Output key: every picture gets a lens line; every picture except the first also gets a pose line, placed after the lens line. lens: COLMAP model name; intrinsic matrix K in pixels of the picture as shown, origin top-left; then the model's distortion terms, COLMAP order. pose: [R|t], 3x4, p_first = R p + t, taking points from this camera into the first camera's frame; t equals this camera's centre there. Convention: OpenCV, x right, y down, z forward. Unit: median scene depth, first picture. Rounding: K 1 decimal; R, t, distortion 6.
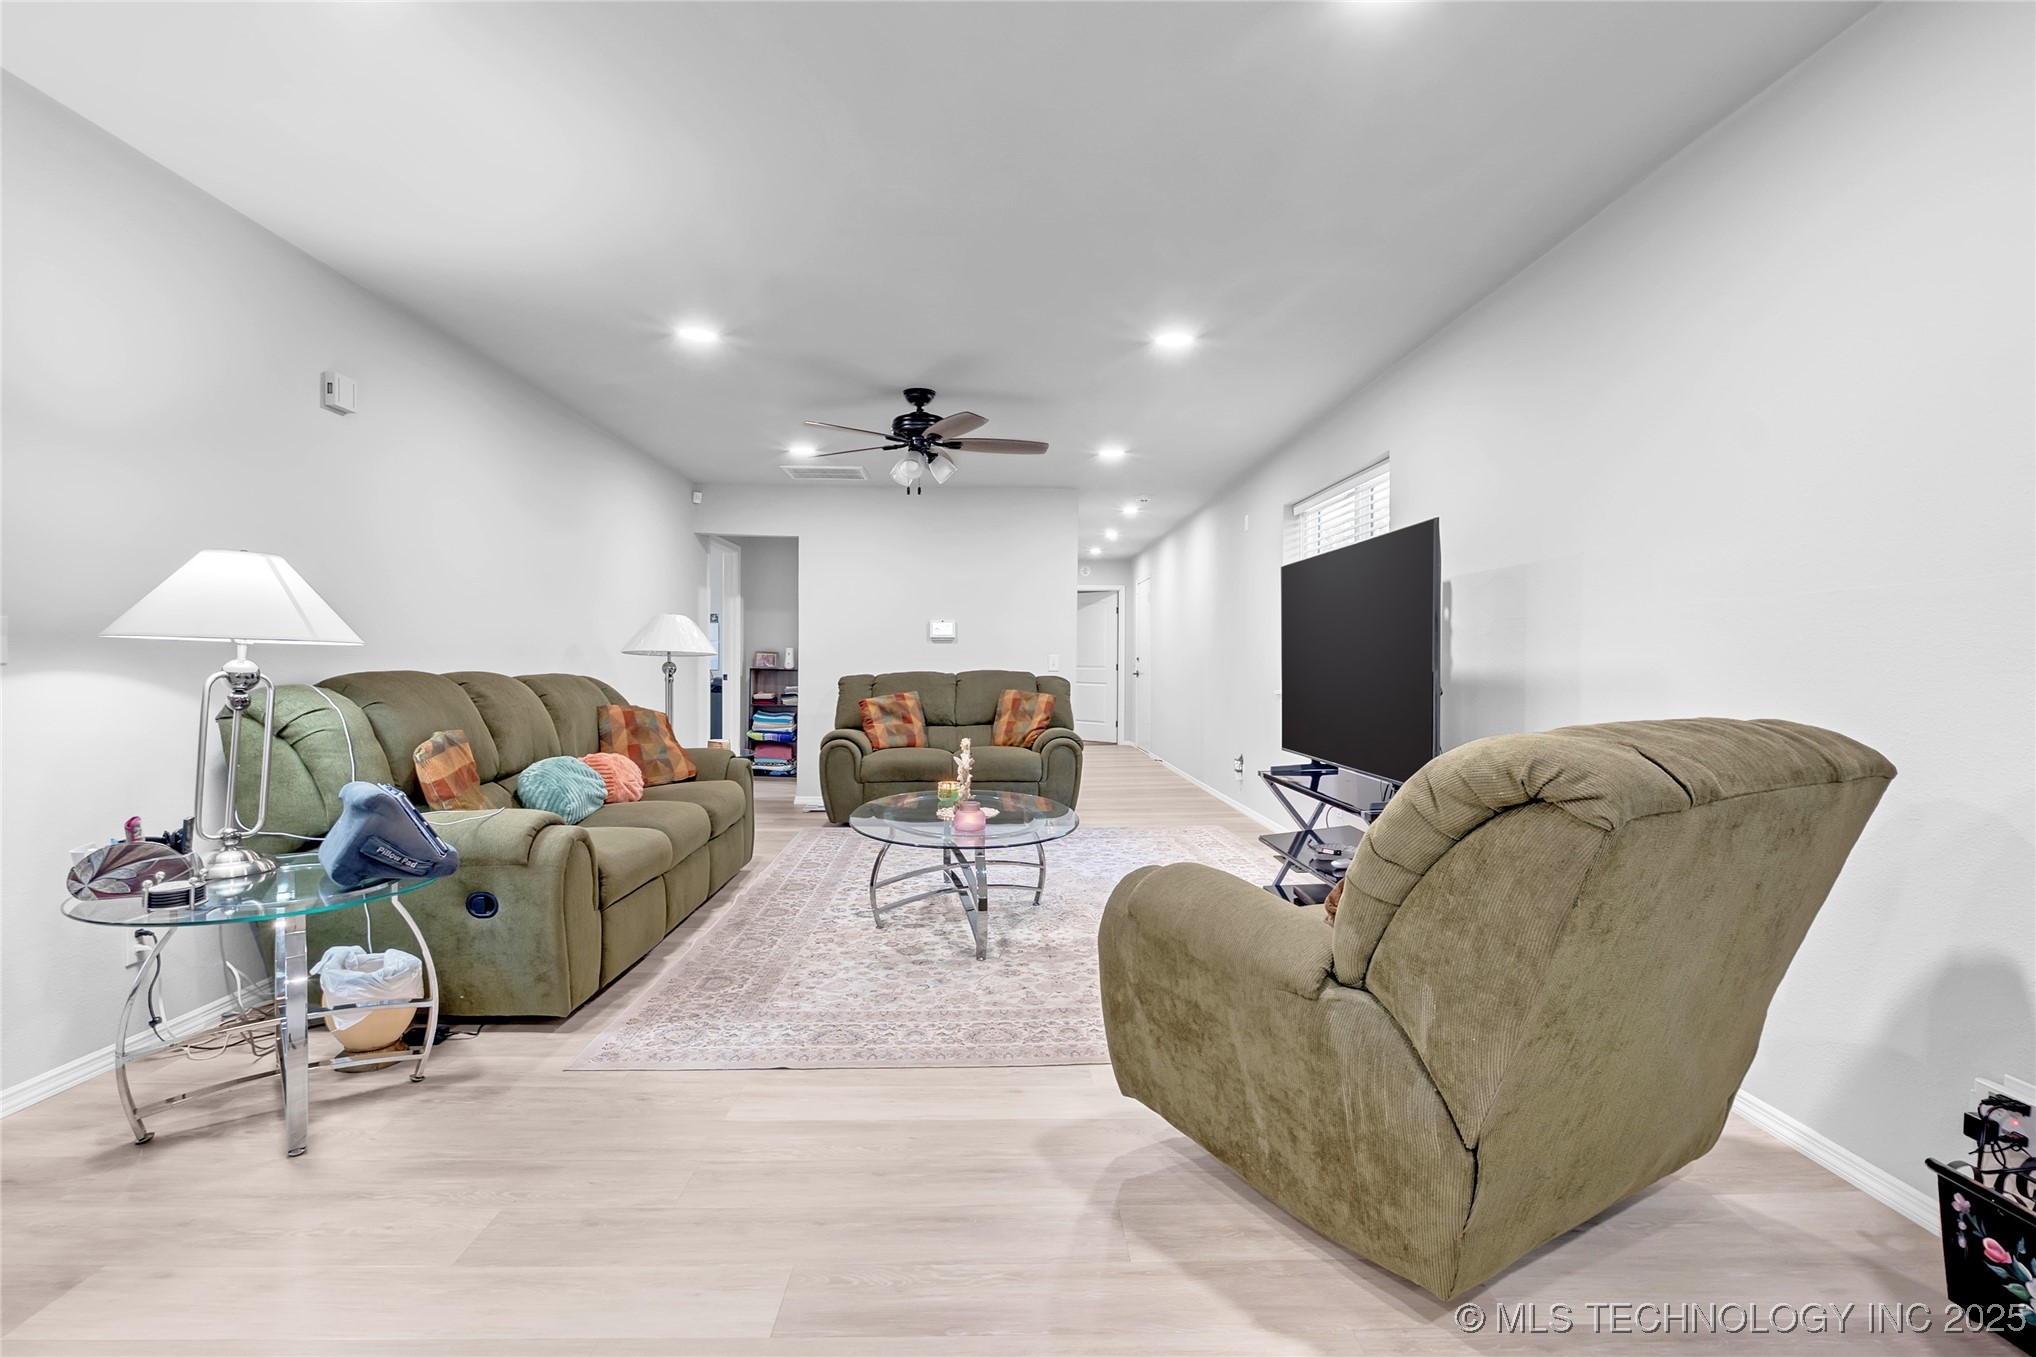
lens RADIAL K [[973.4, 0, 1021.3], [0, 973.4, 682.6], [0, 0, 1]] dist [0.001253, -0.000027]
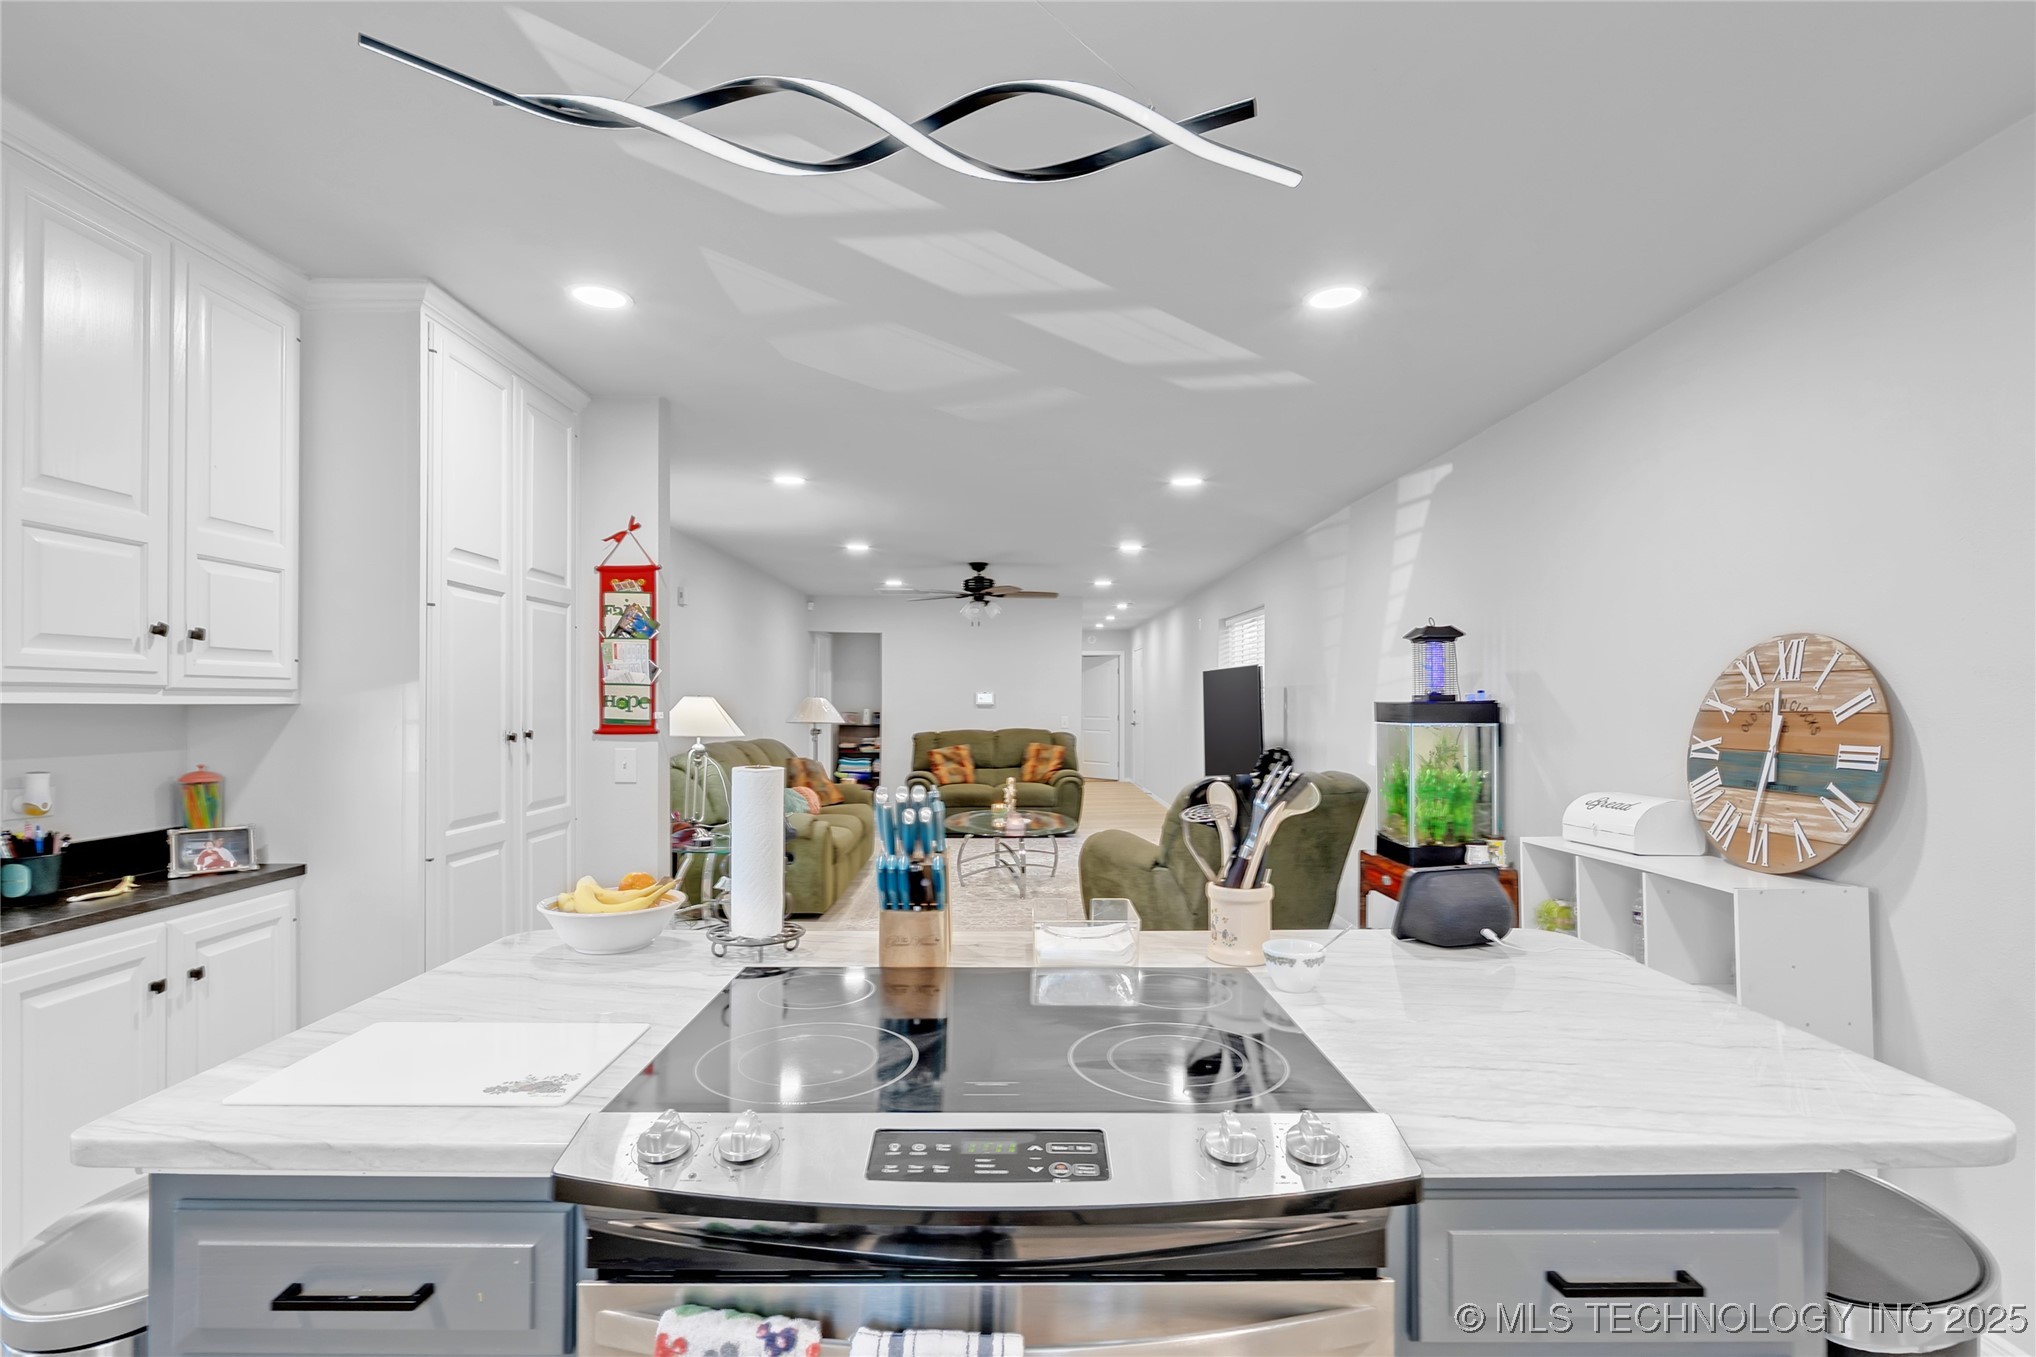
lens RADIAL K [[973.4, 0, 1021.6], [0, 973.4, 693.9], [0, 0, 1]] dist [0.001253, -0.000027]
pose [[0.999850, -0.004588, -0.016677, -0.005940], [0.004153, 0.999653, -0.026018, -0.030257], [0.016791, 0.025945, 0.999522, -0.475438]]
